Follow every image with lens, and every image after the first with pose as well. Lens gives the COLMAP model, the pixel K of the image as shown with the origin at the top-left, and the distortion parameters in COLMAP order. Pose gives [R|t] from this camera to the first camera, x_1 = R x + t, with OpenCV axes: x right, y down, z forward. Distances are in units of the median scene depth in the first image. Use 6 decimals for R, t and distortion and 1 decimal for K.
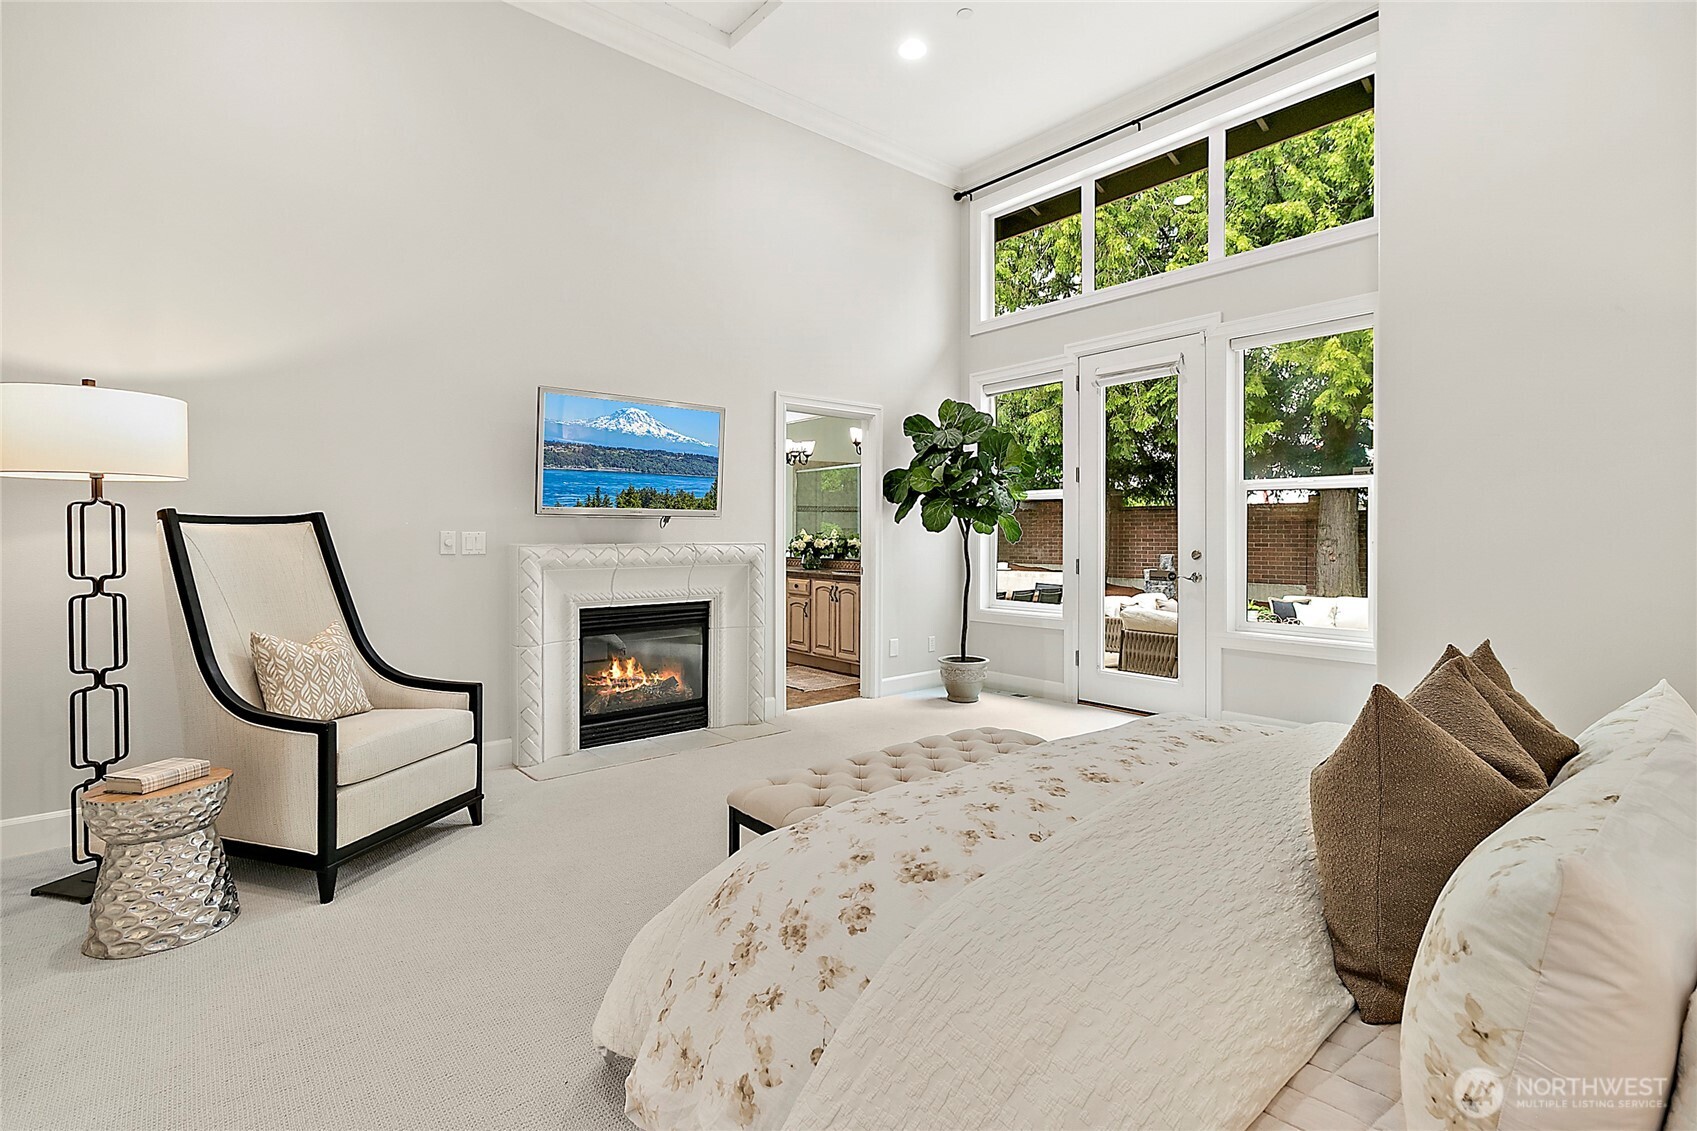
lens RADIAL K [[786.1, 0, 846.5], [0, 786.1, 541.5], [0, 0, 1]] dist [0.002421, -0.000211]
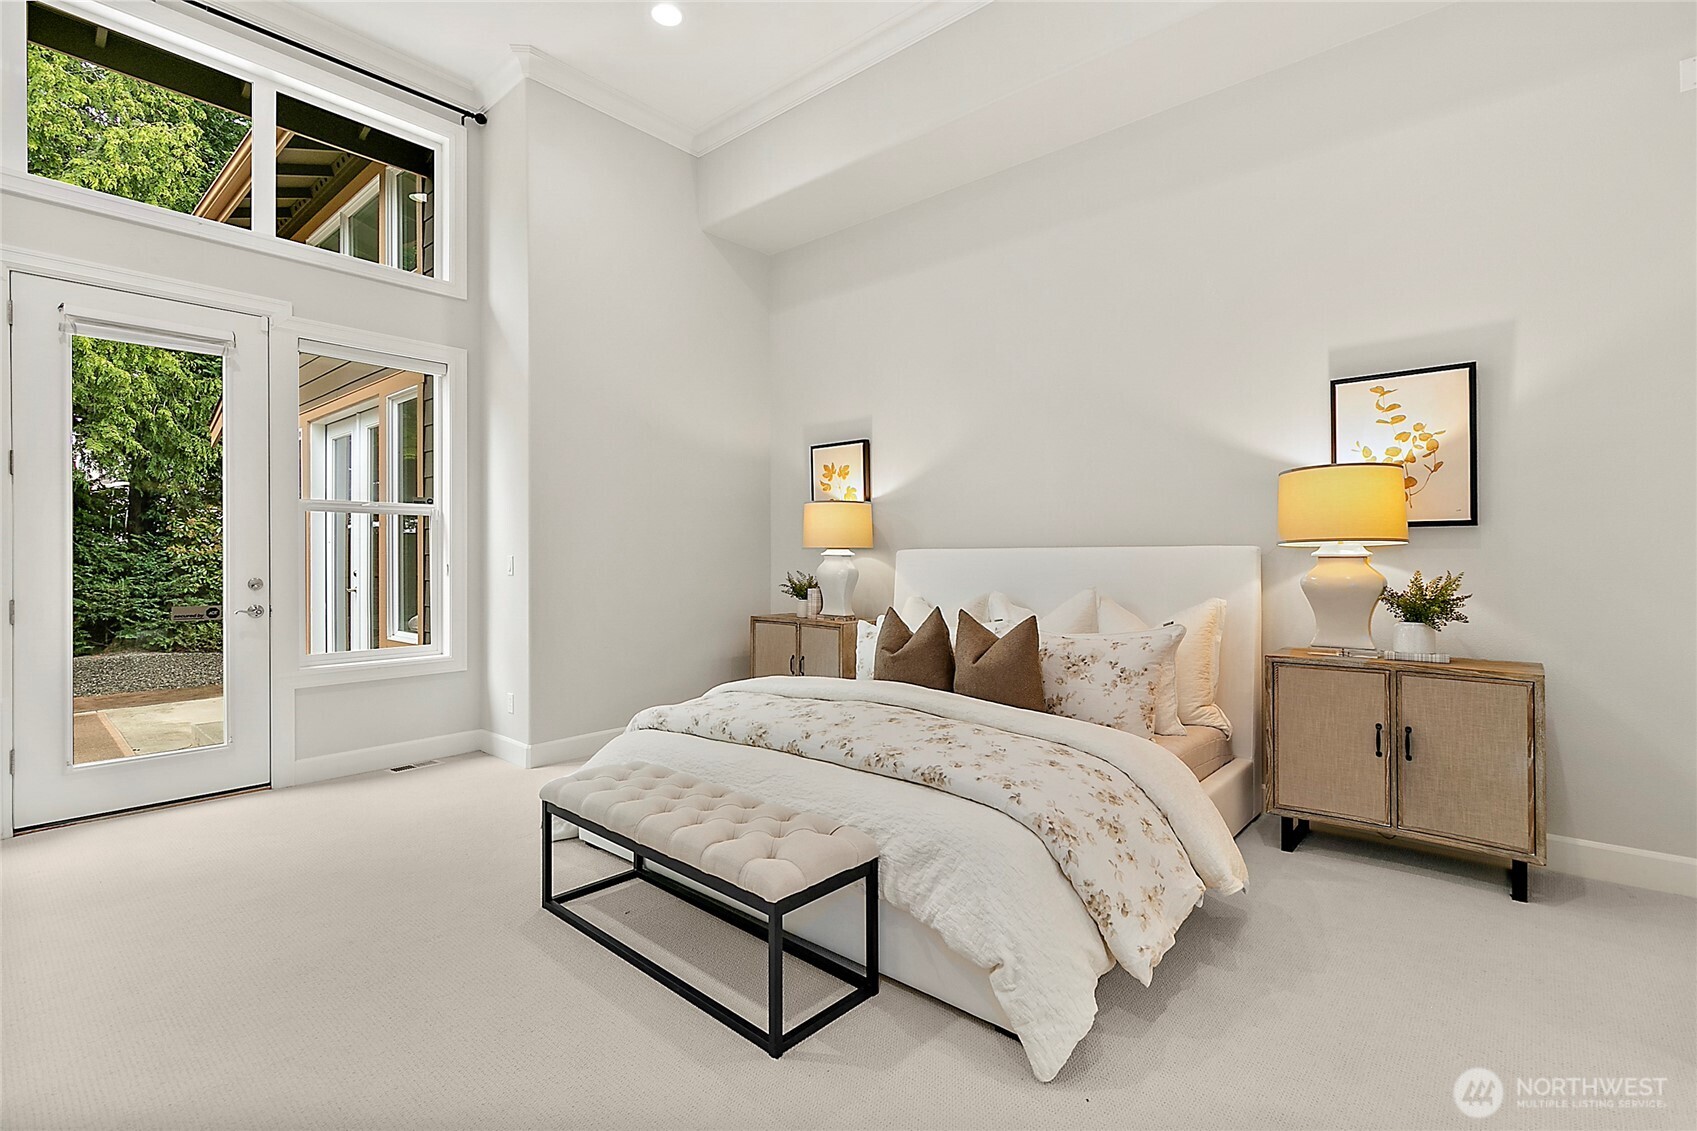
lens RADIAL K [[786.1, 0, 839.0], [0, 786.1, 557.1], [0, 0, 1]] dist [0.002421, -0.000211]
pose [[-0.158452, 0.003085, 0.987362, -0.458119], [0.006901, 0.999974, -0.002017, -0.004640], [-0.987343, 0.006495, -0.158469, 0.517021]]
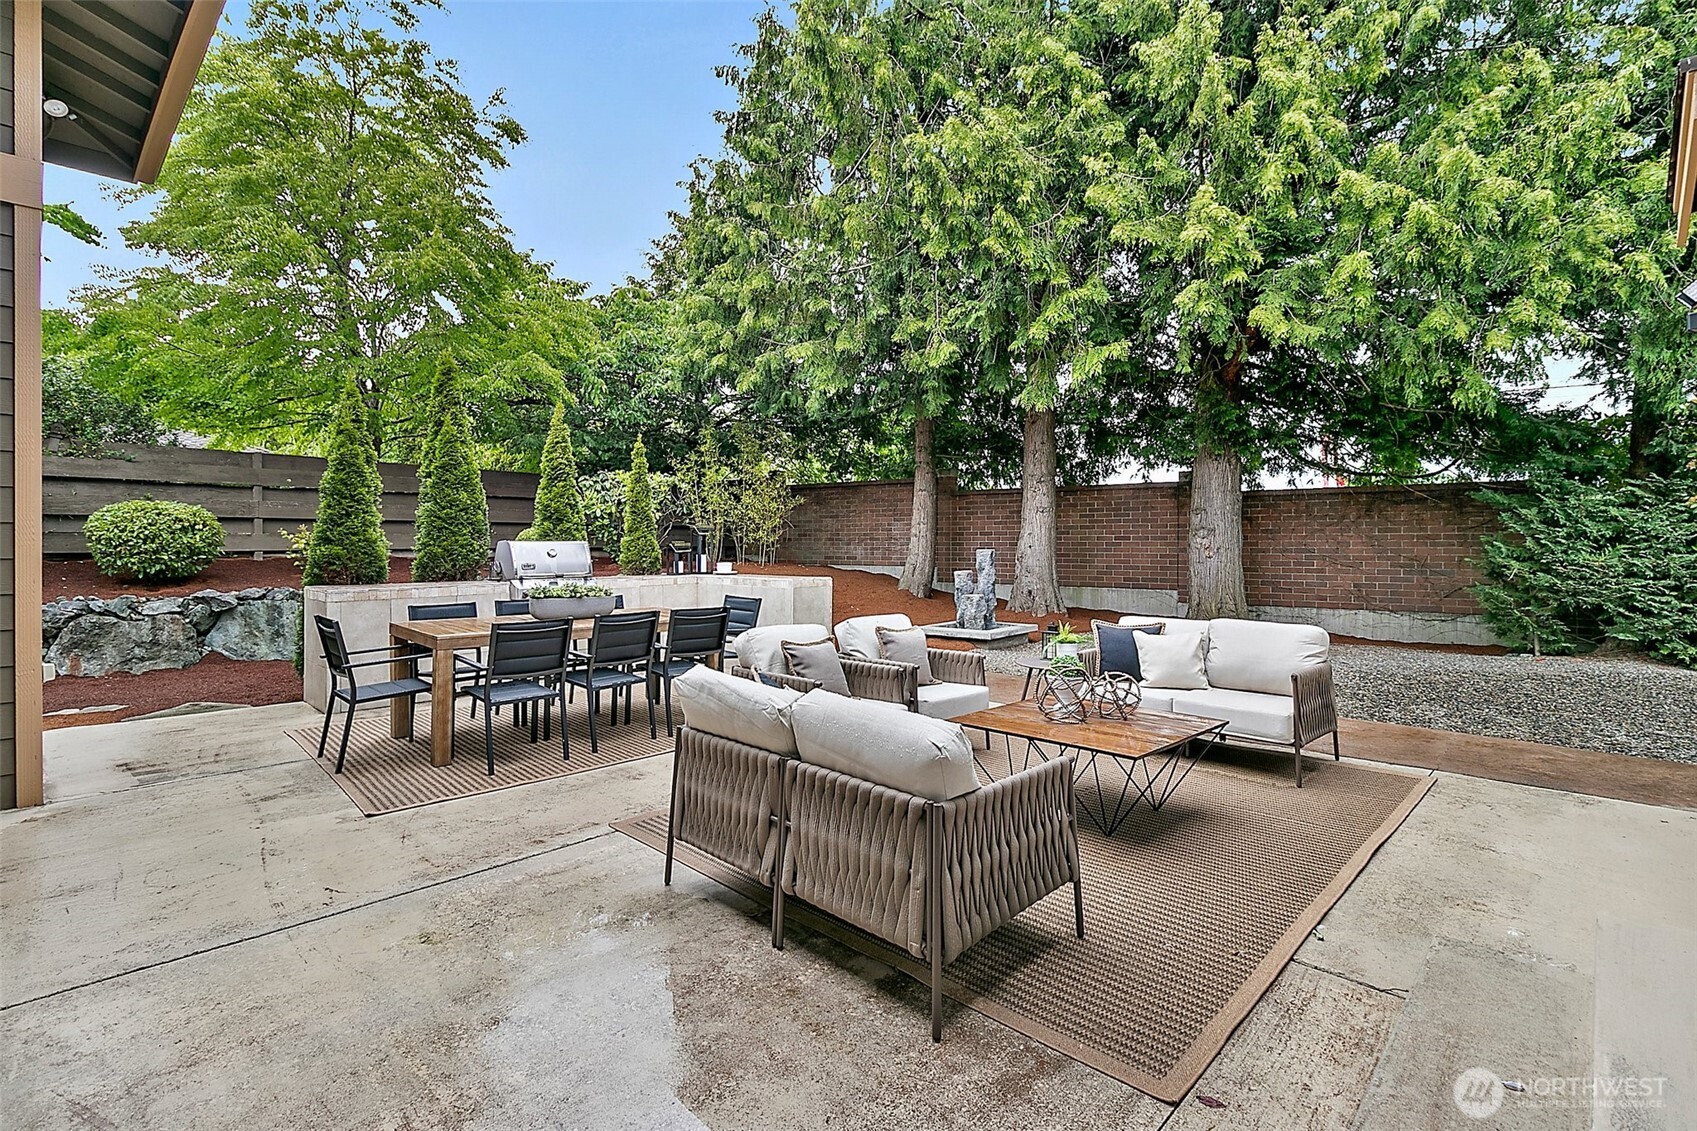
lens RADIAL K [[786.1, 0, 815.6], [0, 786.1, 543.7], [0, 0, 1]] dist [0.002421, -0.000211]
pose [[0.996580, -0.002134, 0.082602, 0.544354], [0.002101, 0.999998, 0.000491, 0.029633], [-0.082602, -0.000316, 0.996583, 0.851923]]
